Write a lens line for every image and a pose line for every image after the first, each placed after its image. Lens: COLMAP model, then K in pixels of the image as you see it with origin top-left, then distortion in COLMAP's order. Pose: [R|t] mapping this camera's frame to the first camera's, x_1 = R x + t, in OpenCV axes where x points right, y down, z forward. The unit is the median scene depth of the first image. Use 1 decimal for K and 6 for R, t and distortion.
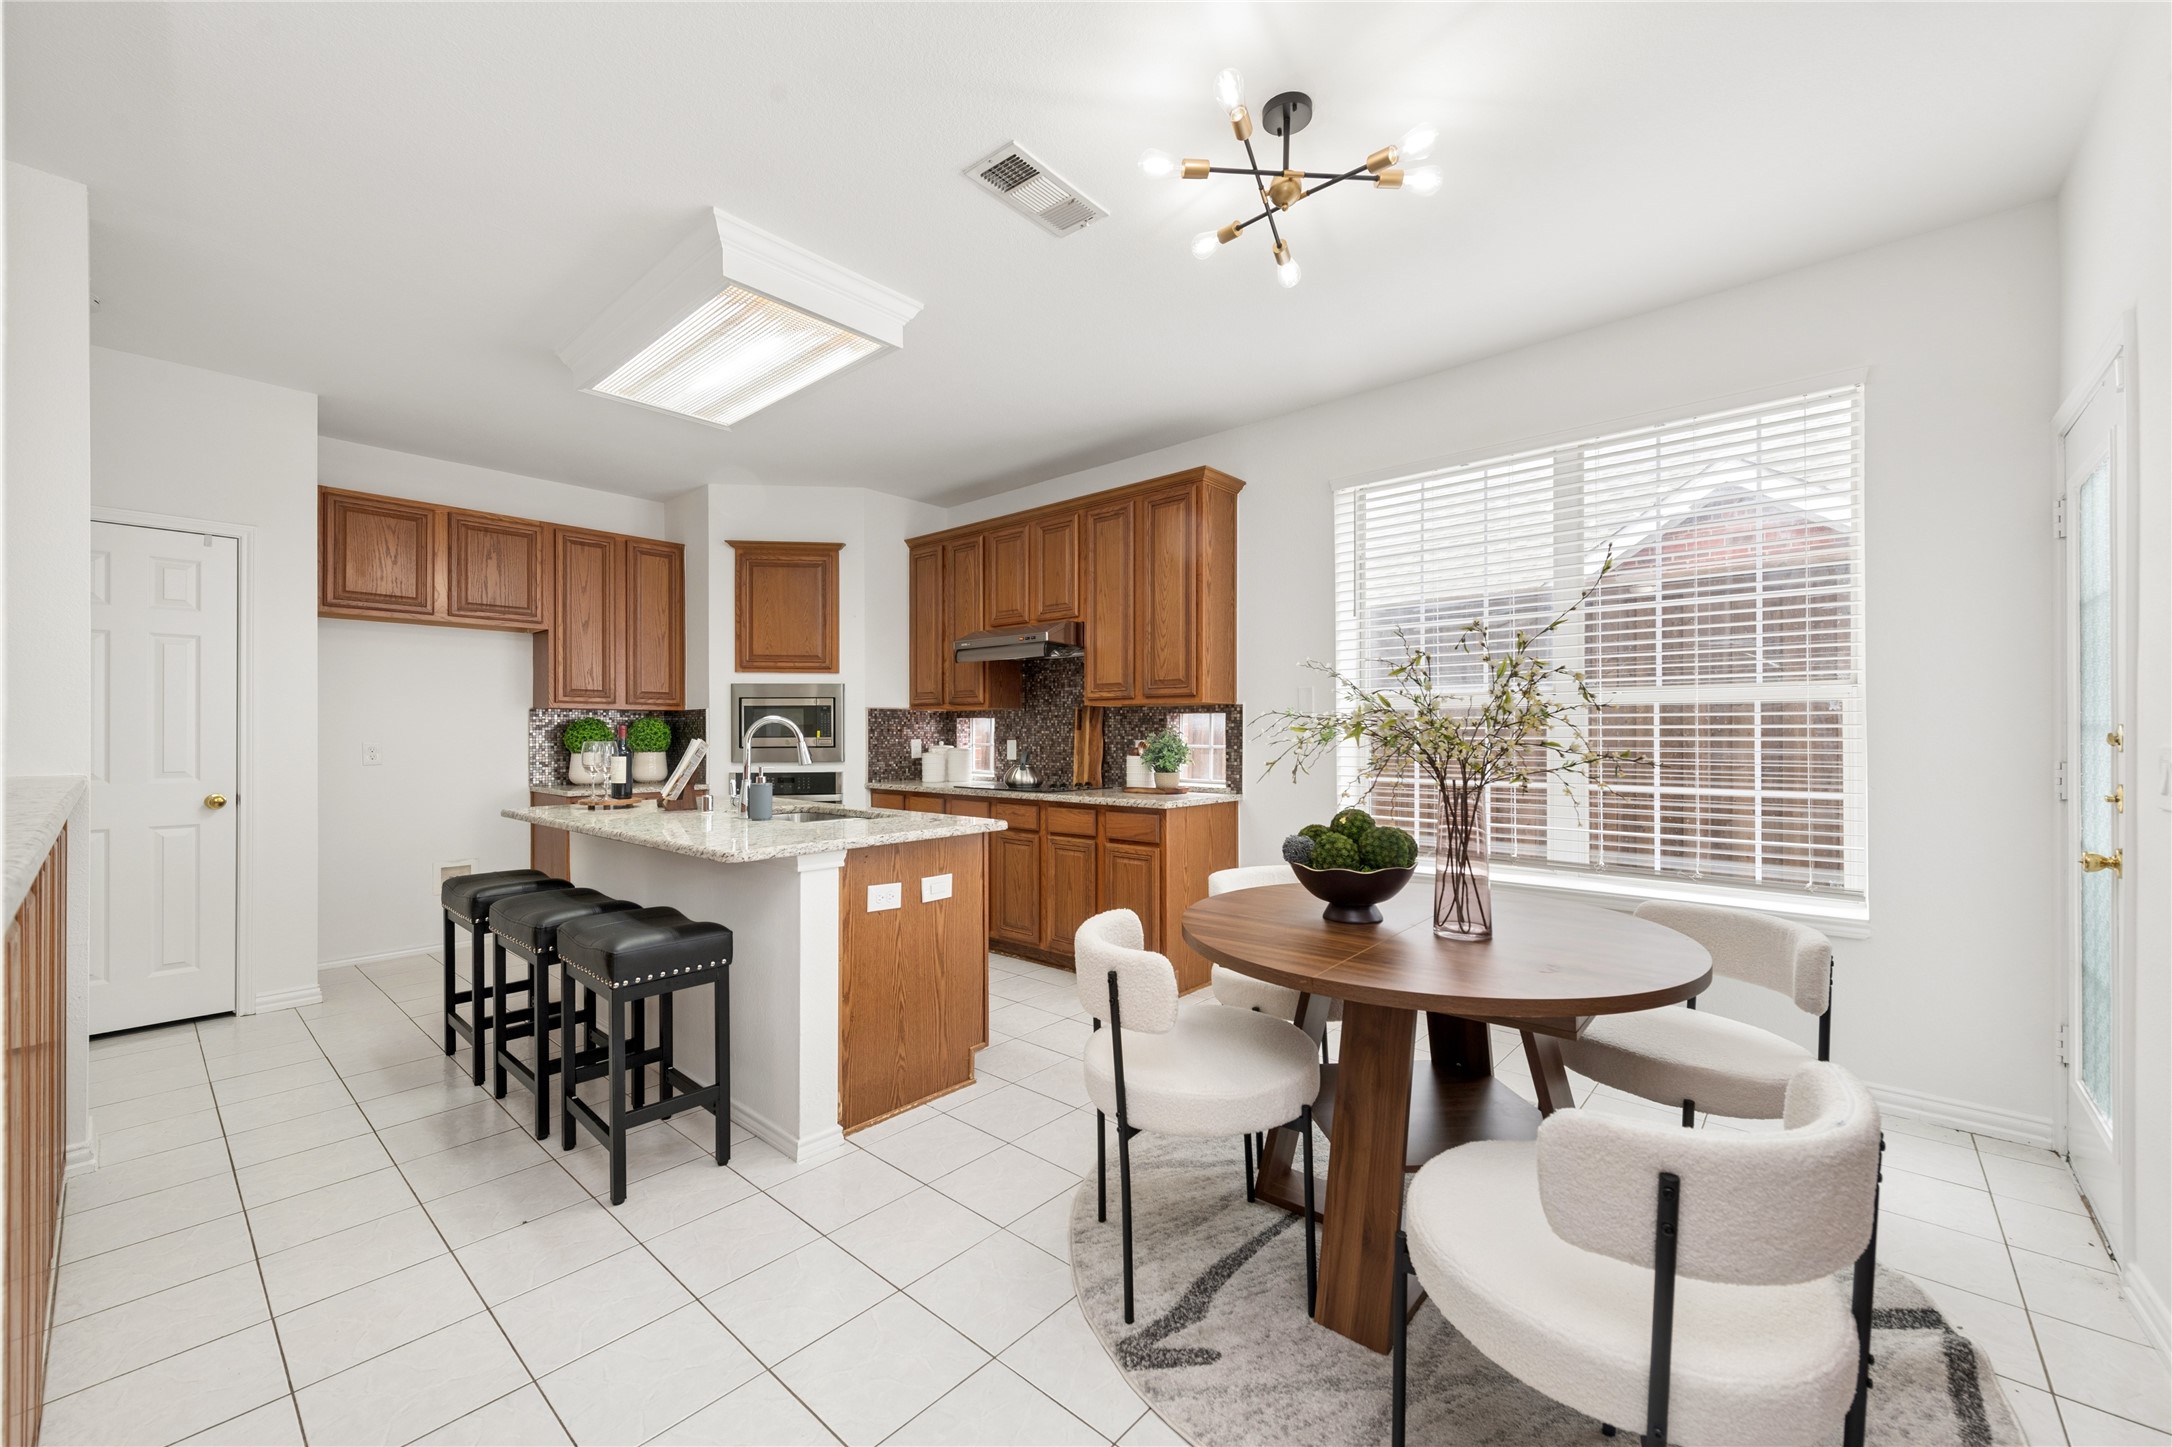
lens RADIAL K [[862.1, 0, 1073.5], [0, 862.1, 727.5], [0, 0, 1]] dist [0.008550, -0.000557]
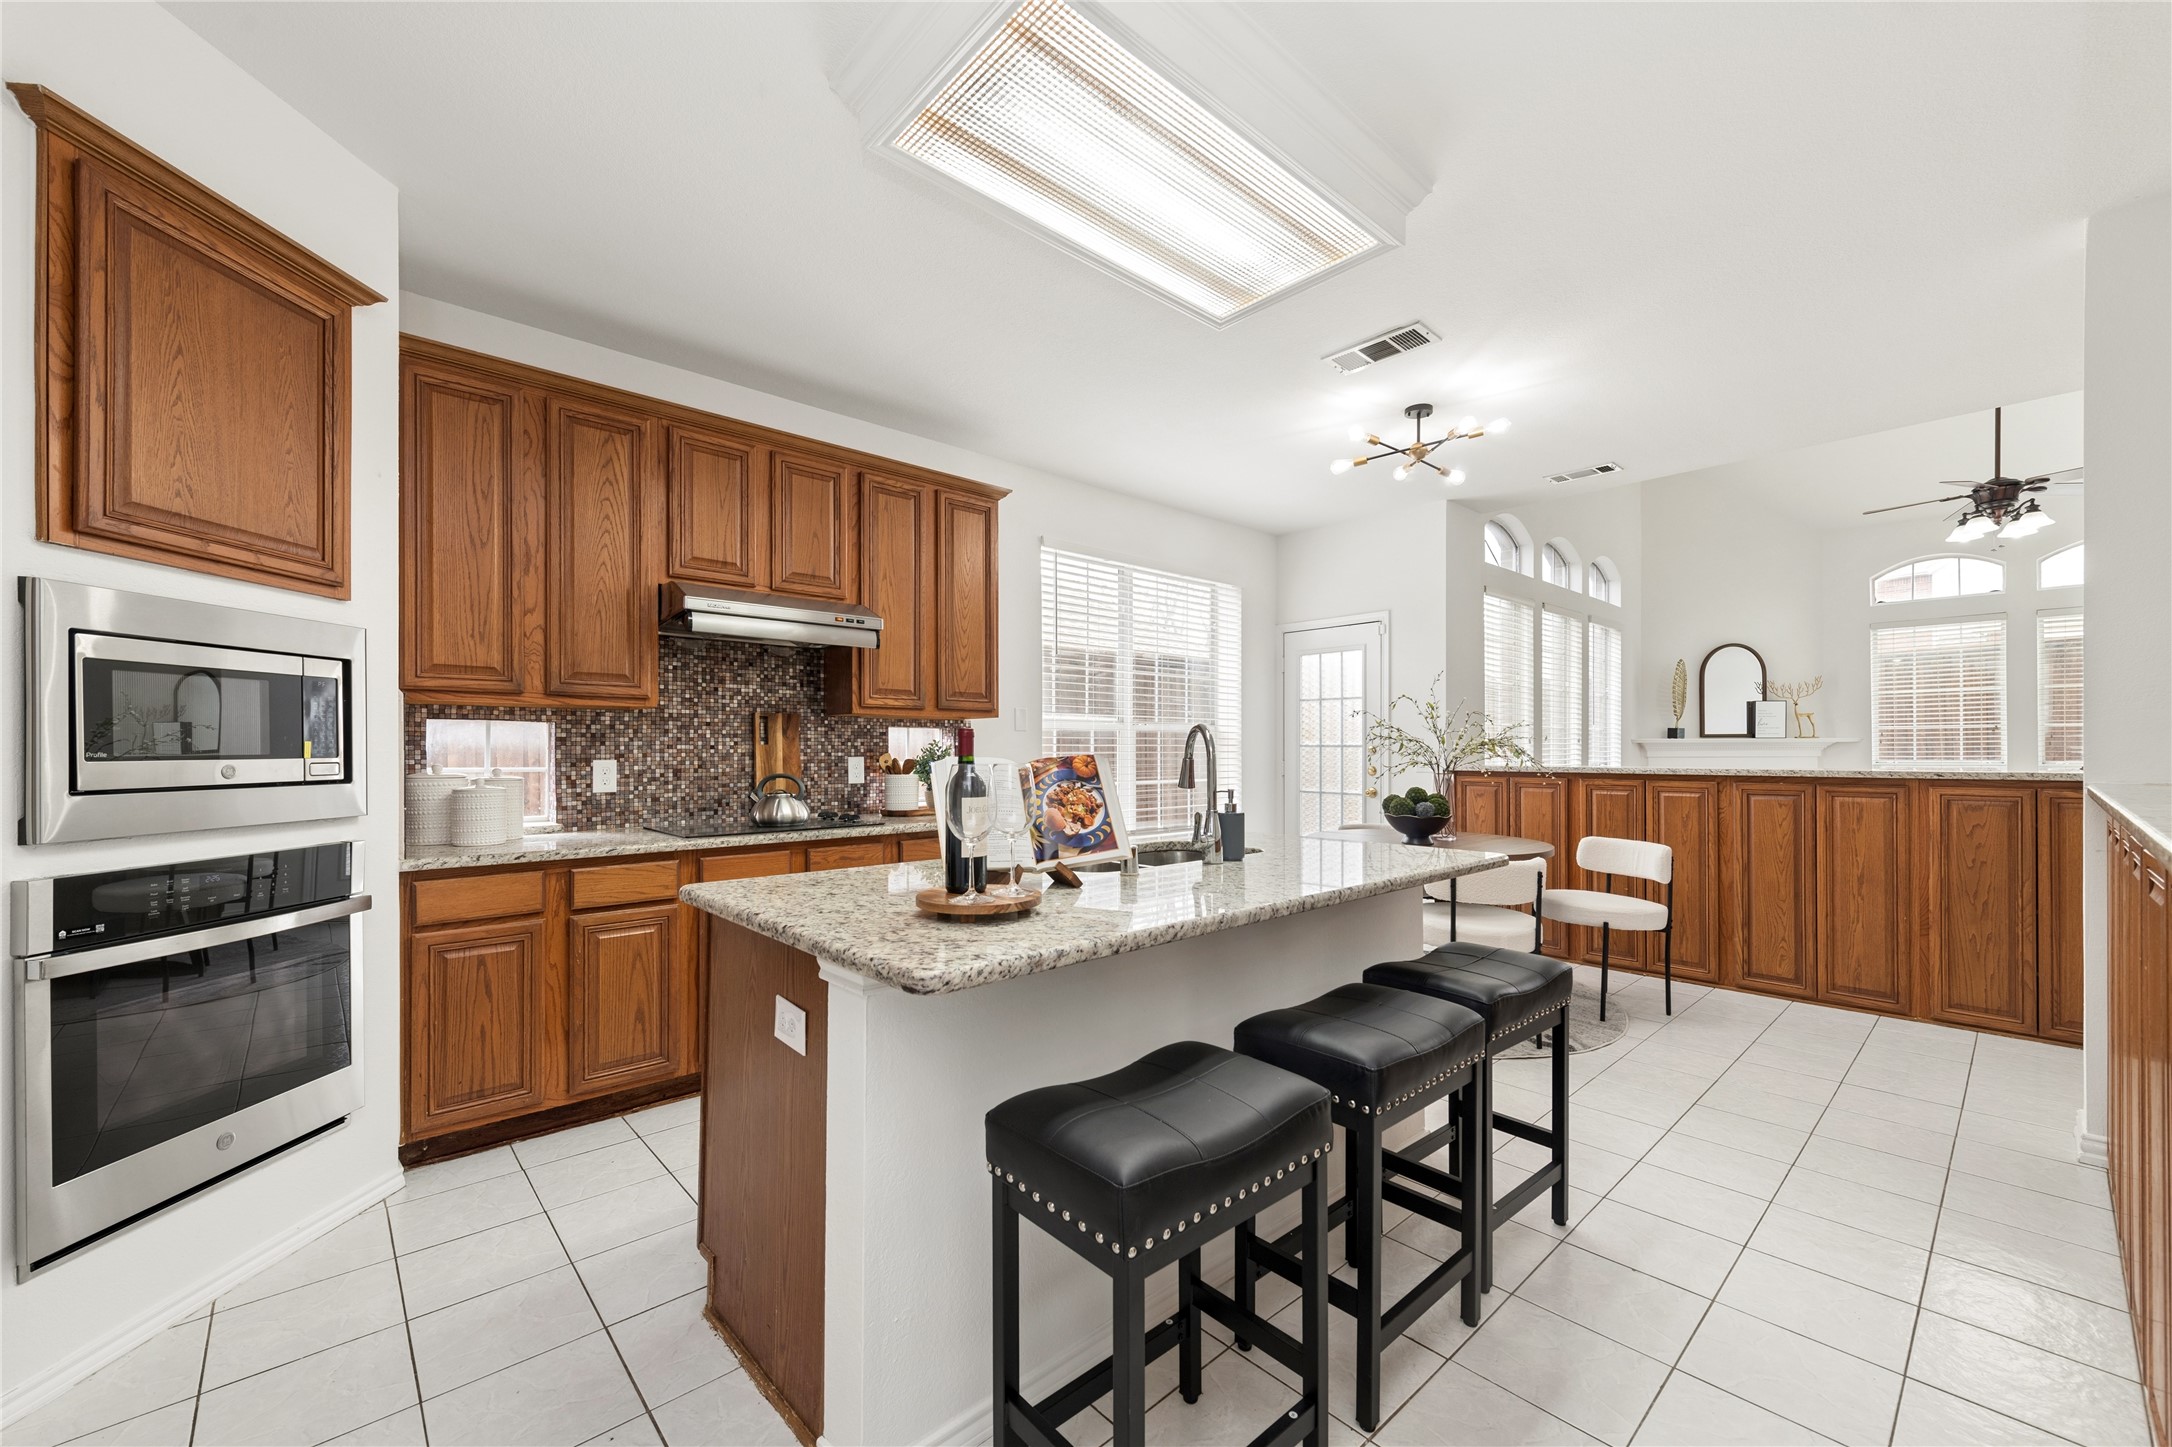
lens RADIAL K [[862.1, 0, 1084.7], [0, 862.1, 739.3], [0, 0, 1]] dist [0.008550, -0.000557]
pose [[0.103376, 0.014556, 0.994536, -0.748147], [-0.003495, 0.999892, -0.014271, 0.008838], [-0.994636, -0.002001, 0.103416, 0.696567]]
